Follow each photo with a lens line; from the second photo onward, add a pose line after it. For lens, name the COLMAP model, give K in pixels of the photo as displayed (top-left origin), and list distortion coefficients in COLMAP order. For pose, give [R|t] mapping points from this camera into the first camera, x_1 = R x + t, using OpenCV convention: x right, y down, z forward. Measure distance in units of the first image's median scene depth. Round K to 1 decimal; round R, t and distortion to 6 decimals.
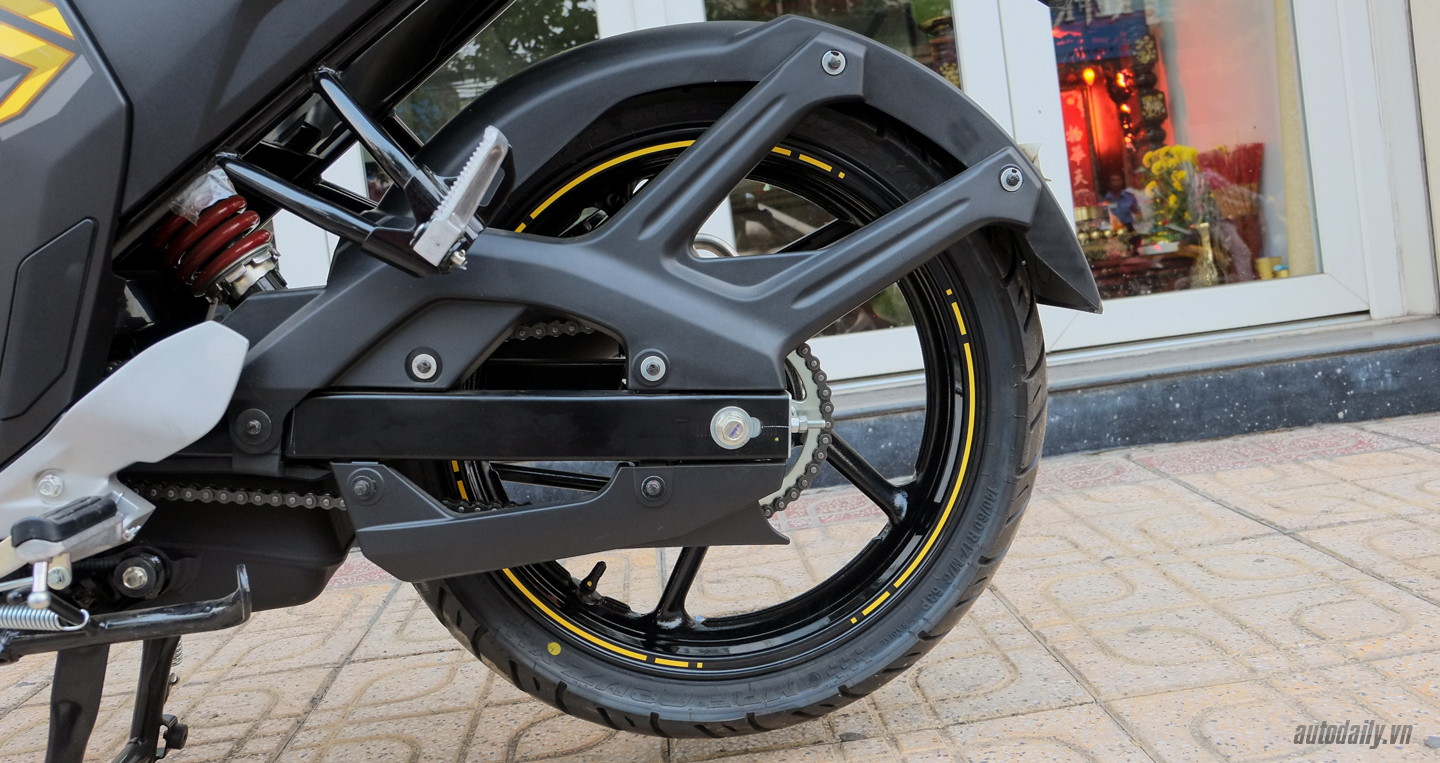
lens RADIAL K [[1218.9, 0, 704.7], [0, 1218.9, 354.1], [0, 0, 1]] dist [-0.010367, 0.058172]
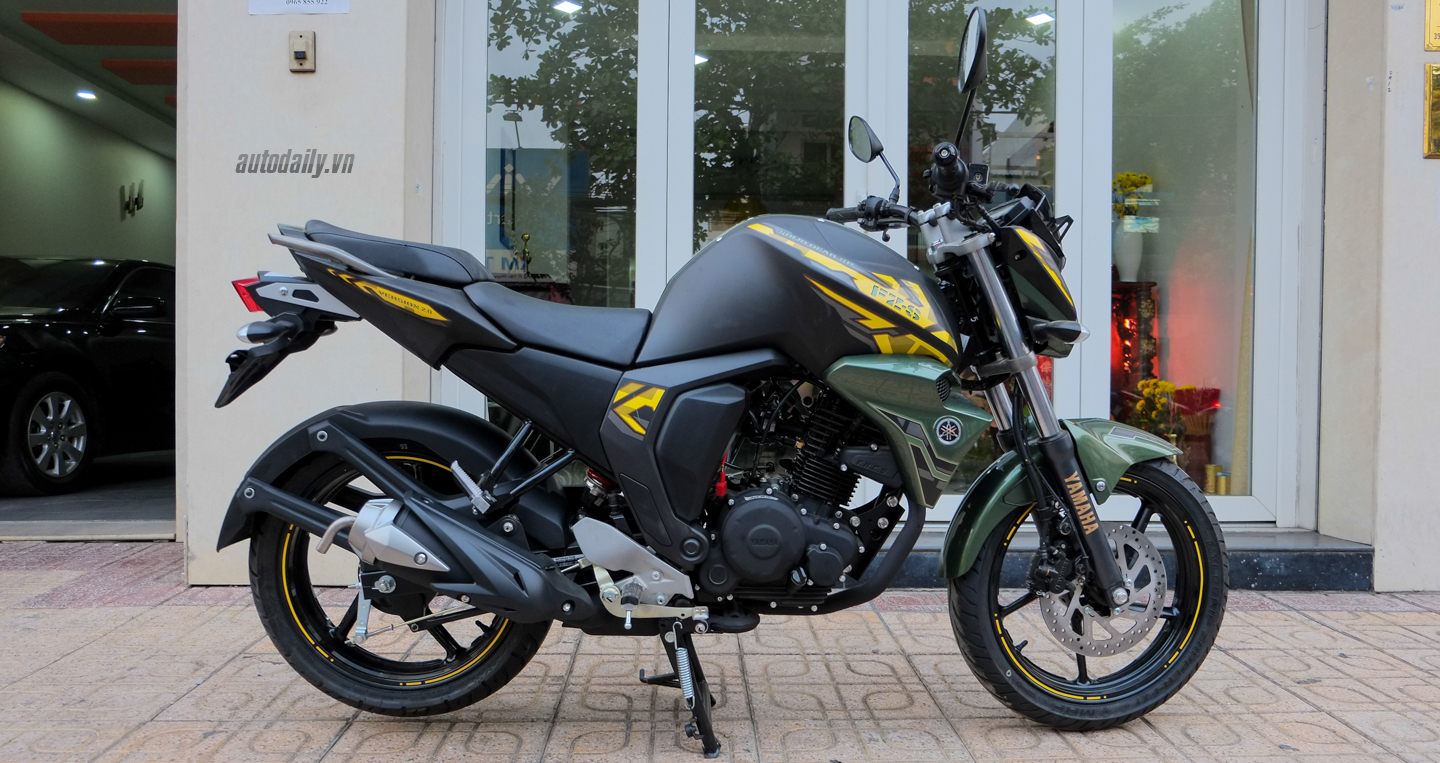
lens RADIAL K [[1043.5, 0, 709.6], [0, 1043.5, 423.0], [0, 0, 1]] dist [-0.031104, 0.066852]
pose [[0.991393, 0.130842, 0.004561, -0.353211], [-0.130836, 0.991403, -0.001616, -0.093750], [-0.004733, 0.001006, 0.999988, -0.597415]]
